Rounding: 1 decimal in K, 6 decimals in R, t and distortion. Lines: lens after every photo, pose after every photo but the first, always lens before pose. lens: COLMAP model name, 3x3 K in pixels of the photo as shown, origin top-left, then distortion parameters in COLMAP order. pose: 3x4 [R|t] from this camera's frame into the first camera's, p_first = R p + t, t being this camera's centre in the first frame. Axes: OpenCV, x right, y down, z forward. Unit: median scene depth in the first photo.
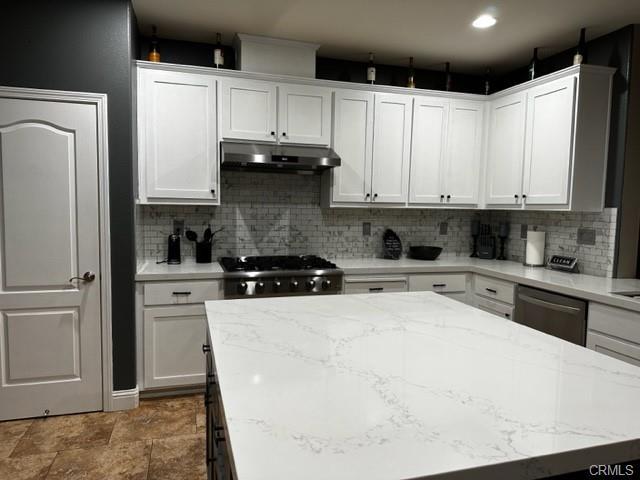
lens RADIAL K [[450.5, 0, 320.5], [0, 450.5, 237.7], [0, 0, 1]] dist [-0.024107, -0.014055]
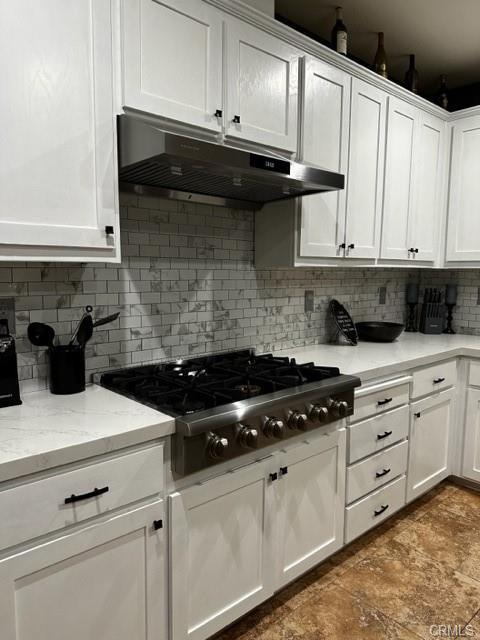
lens RADIAL K [[450.5, 0, 238.6], [0, 450.5, 325.7], [0, 0, 1]] dist [-0.024107, -0.014055]
pose [[0.909004, -0.062896, 0.412015, -0.270480], [0.042267, 0.997363, 0.059001, -0.028015], [-0.414640, -0.036218, 0.909265, 0.487319]]
